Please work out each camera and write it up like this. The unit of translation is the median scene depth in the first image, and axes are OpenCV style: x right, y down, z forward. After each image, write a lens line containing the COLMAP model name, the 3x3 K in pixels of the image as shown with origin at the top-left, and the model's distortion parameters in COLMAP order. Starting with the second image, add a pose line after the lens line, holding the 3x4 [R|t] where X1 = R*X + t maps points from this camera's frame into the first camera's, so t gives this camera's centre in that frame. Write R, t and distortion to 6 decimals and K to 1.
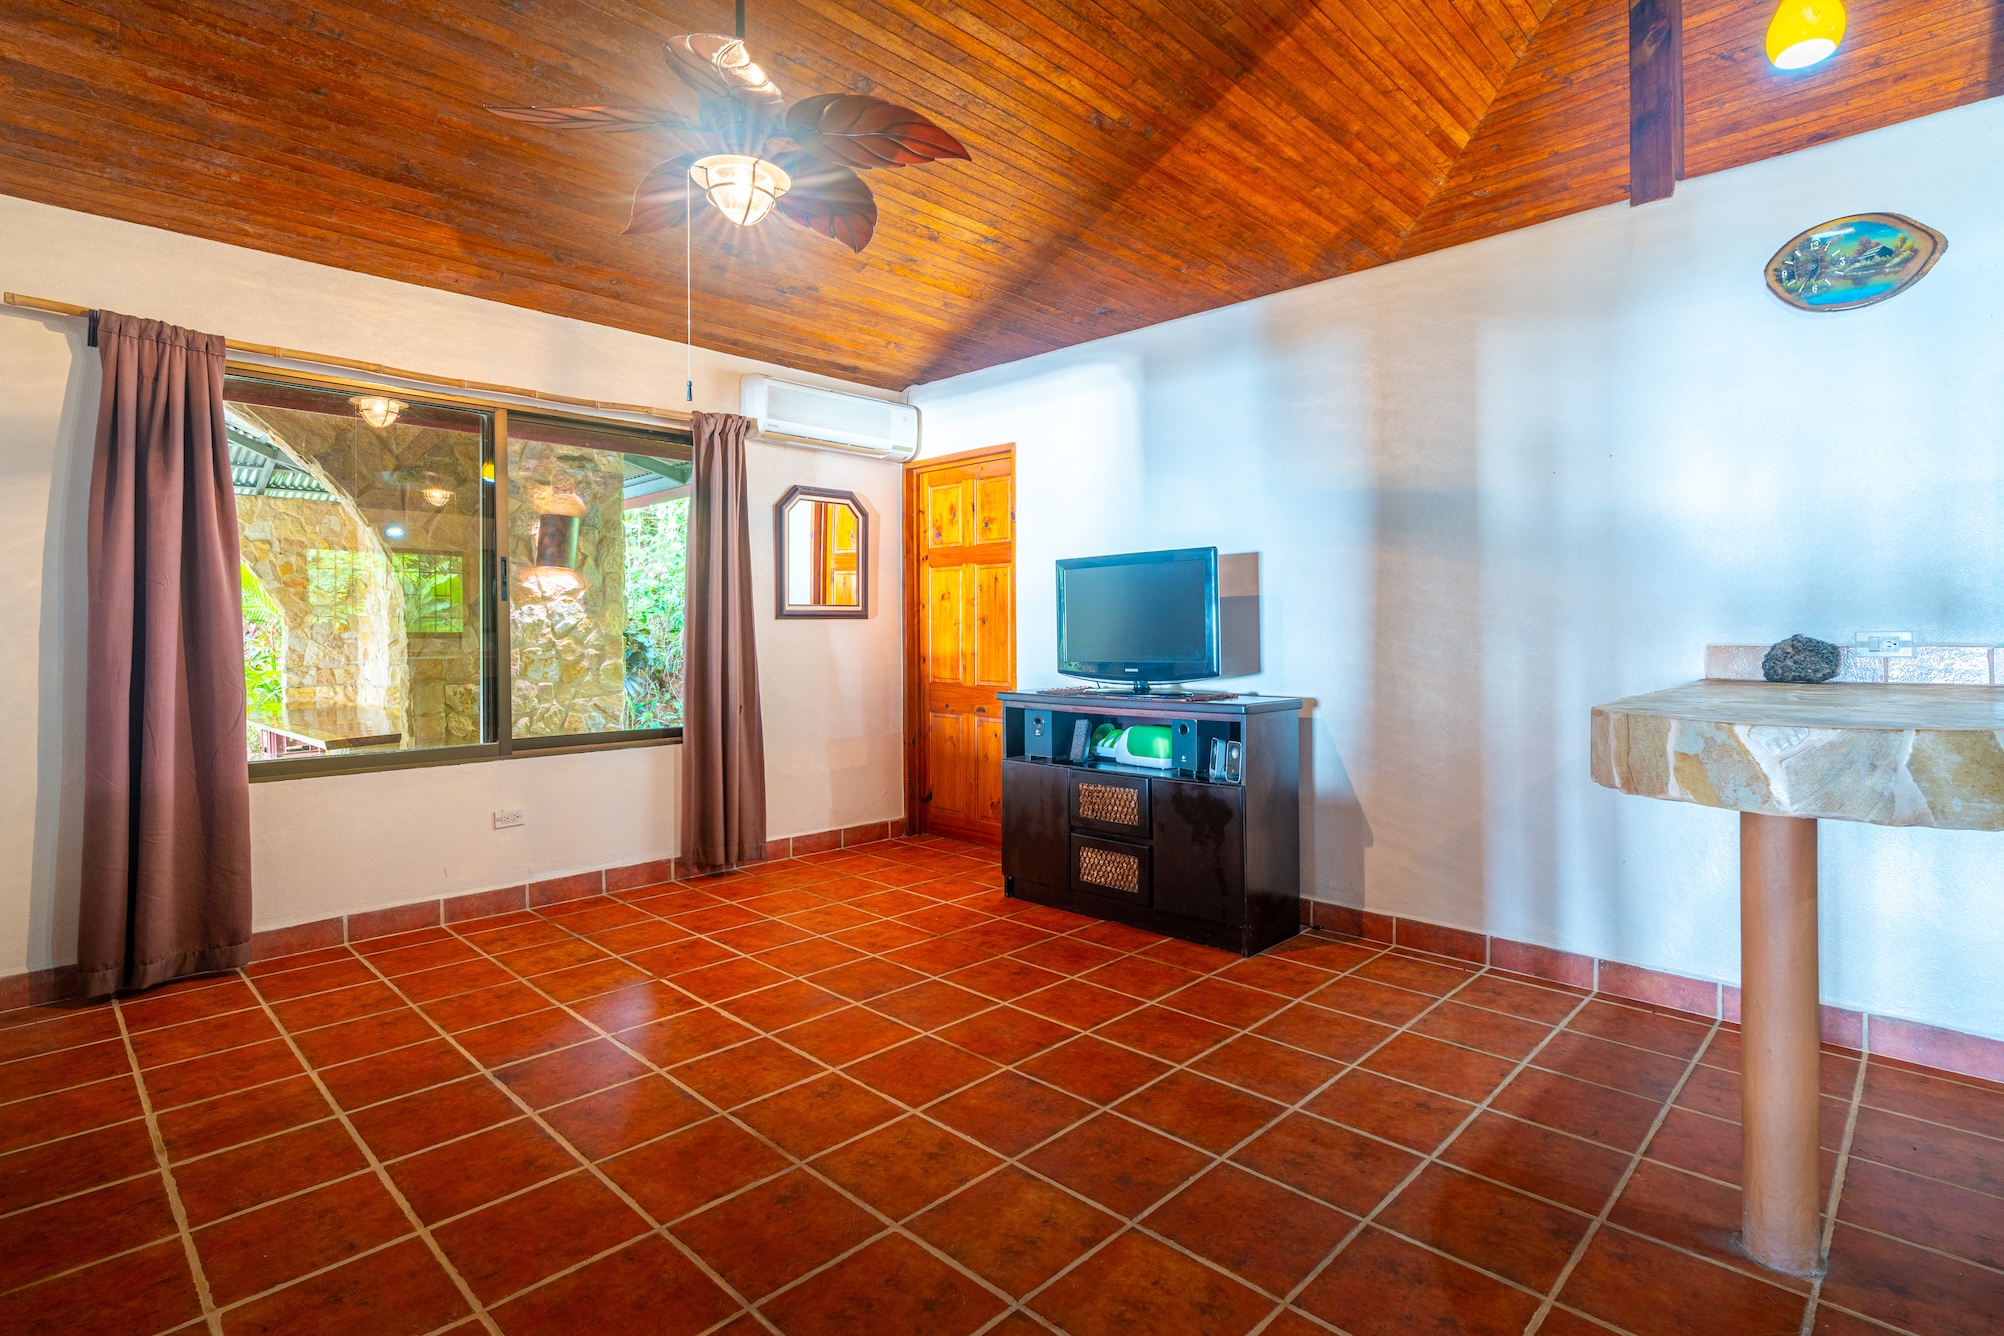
lens RADIAL K [[978.9, 0, 996.0], [0, 978.9, 638.7], [0, 0, 1]] dist [-0.003762, 0.000872]
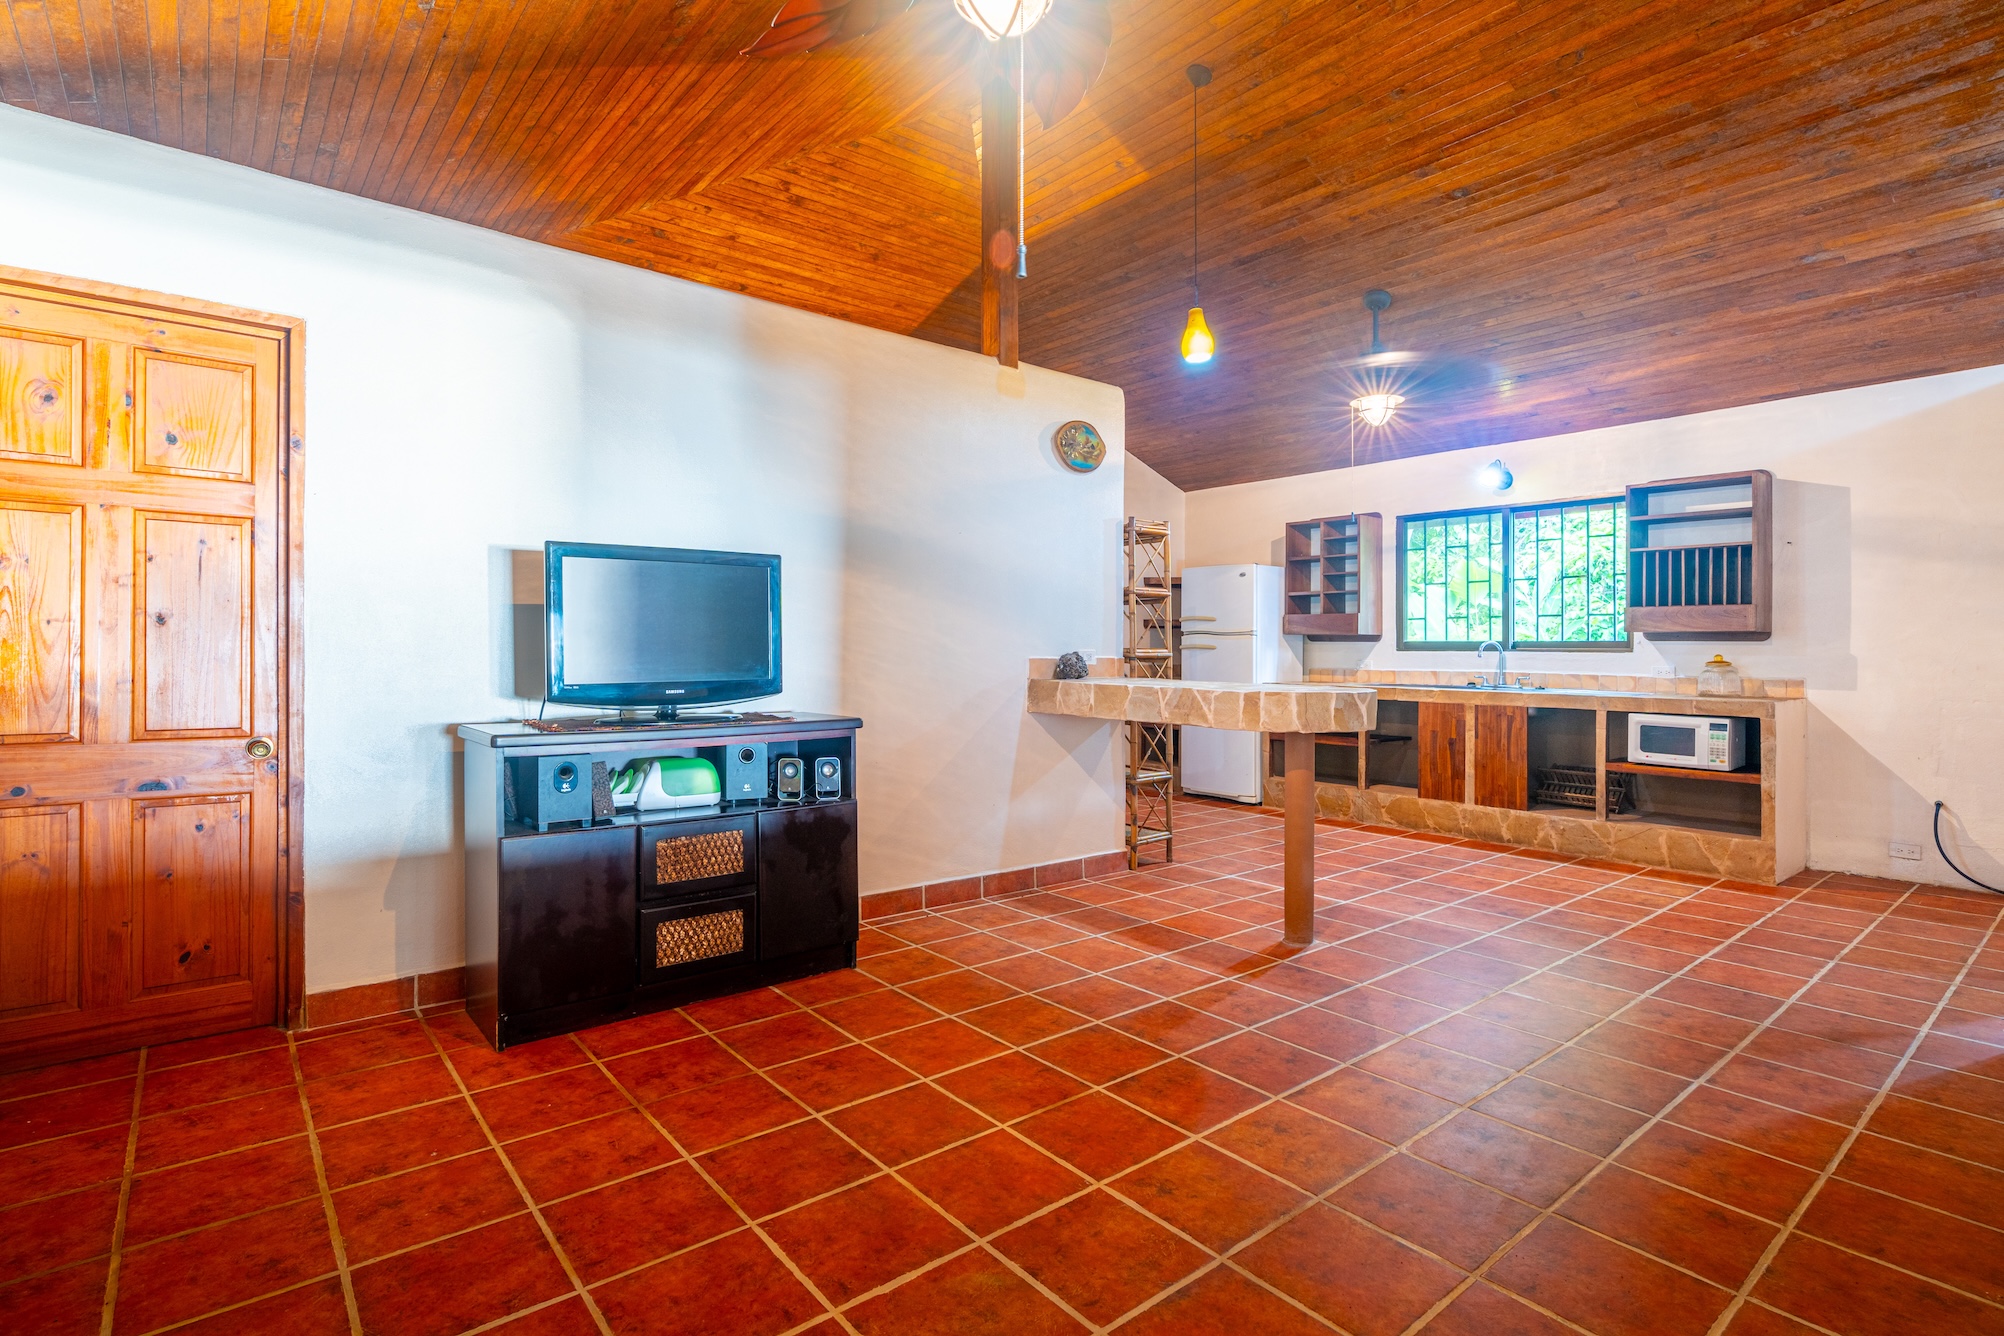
lens RADIAL K [[978.9, 0, 996.0], [0, 978.9, 638.7], [0, 0, 1]] dist [-0.003762, 0.000872]
pose [[0.107970, 0.013994, 0.994056, -0.812228], [-0.003897, 0.999899, -0.013653, -0.001588], [-0.994147, -0.002400, 0.108014, 0.818908]]
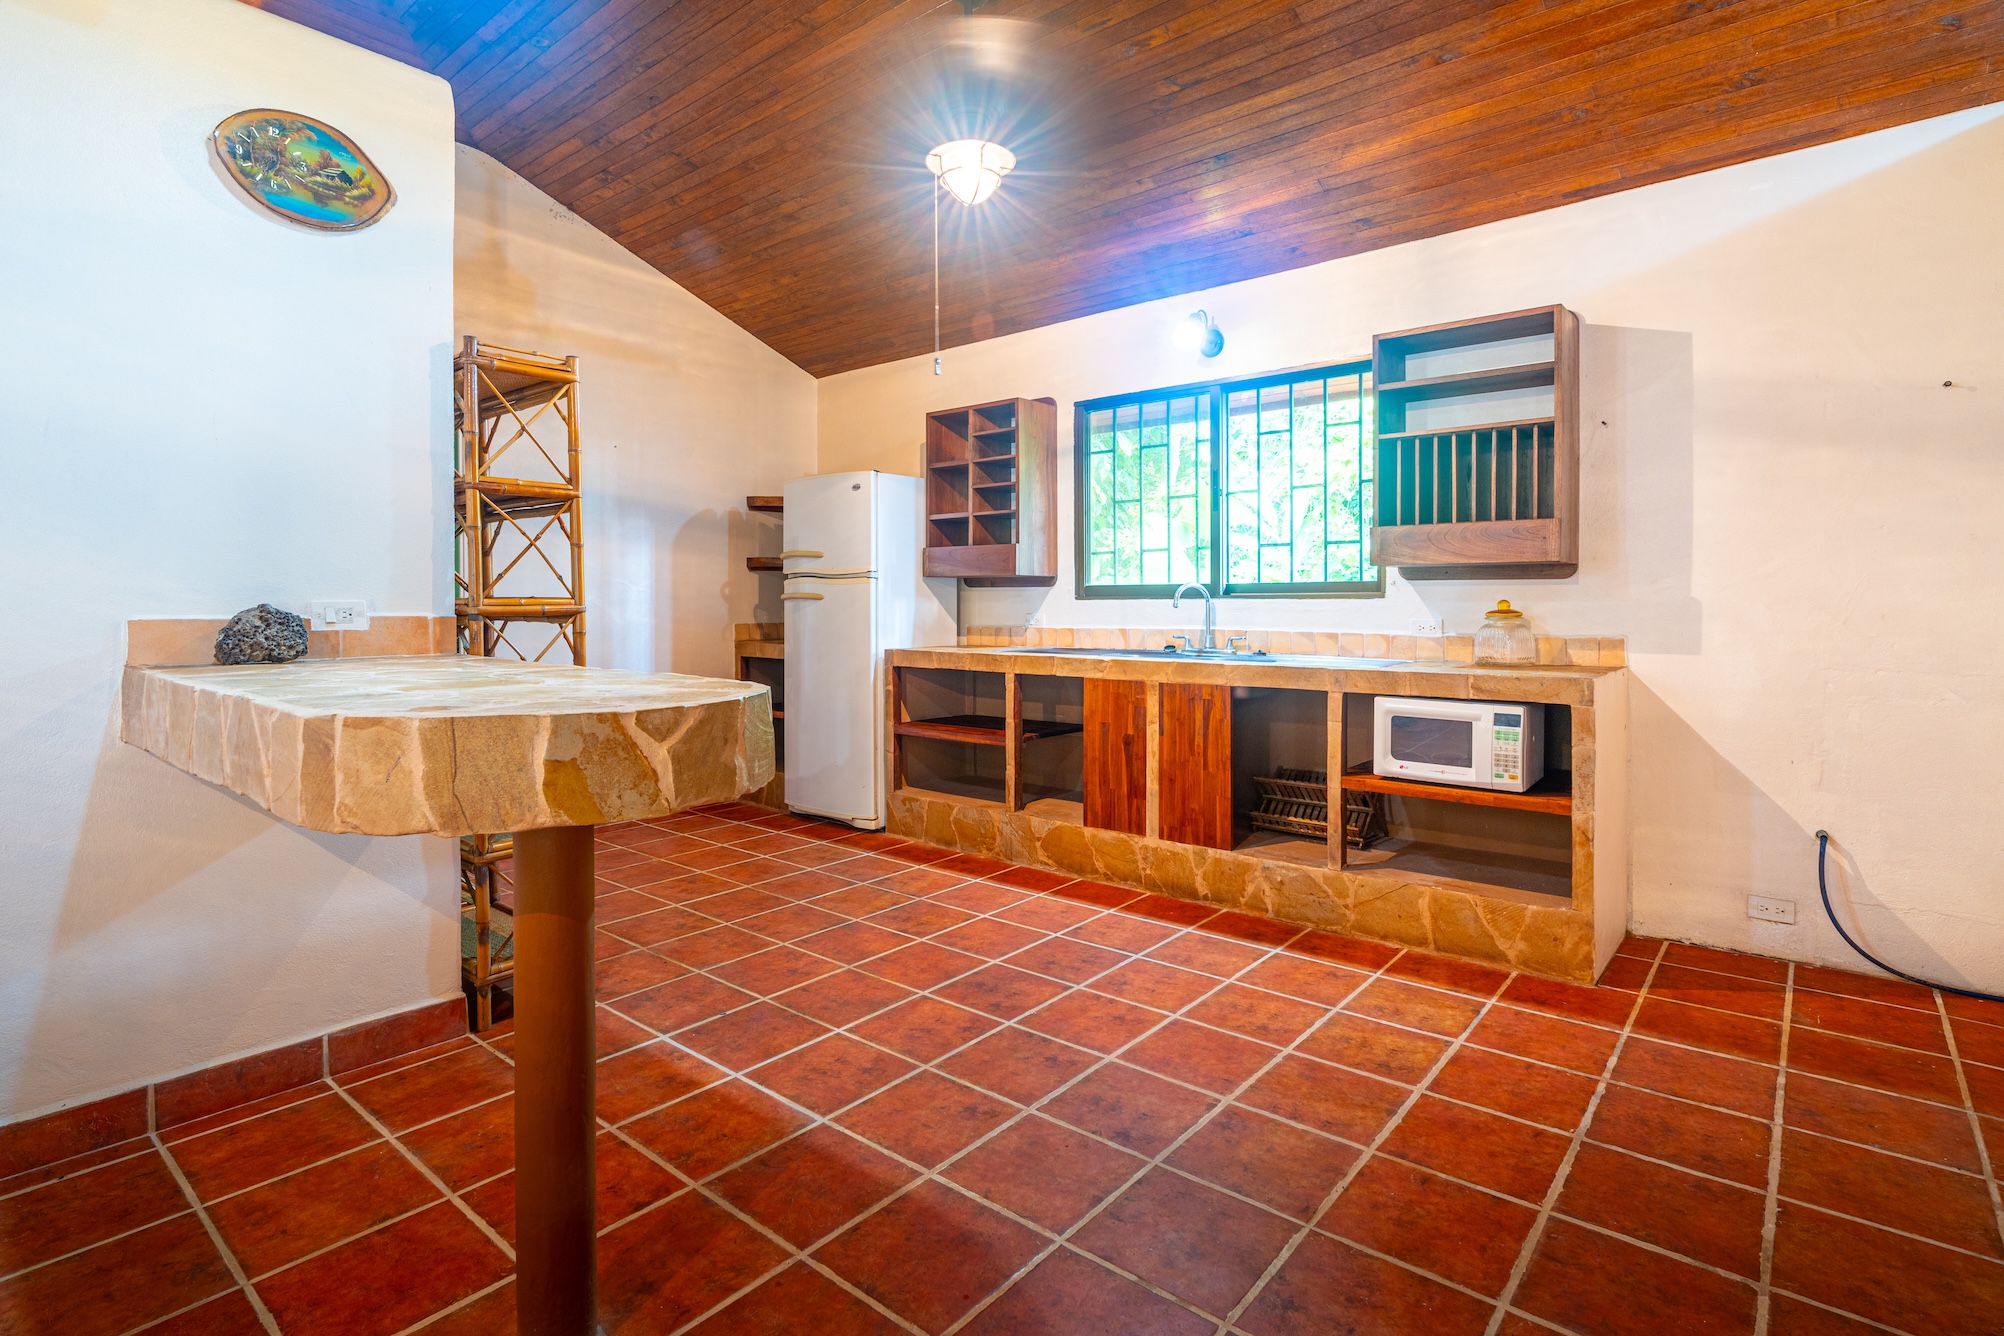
lens RADIAL K [[992.6, 0, 997.6], [0, 992.6, 608.0], [0, 0, 1]] dist [-0.005155, -0.000075]
pose [[-0.076161, -0.001576, 0.997094, -0.034709], [0.005705, 0.999982, 0.002016, 0.001437], [-0.997079, 0.005842, -0.076151, 0.393921]]
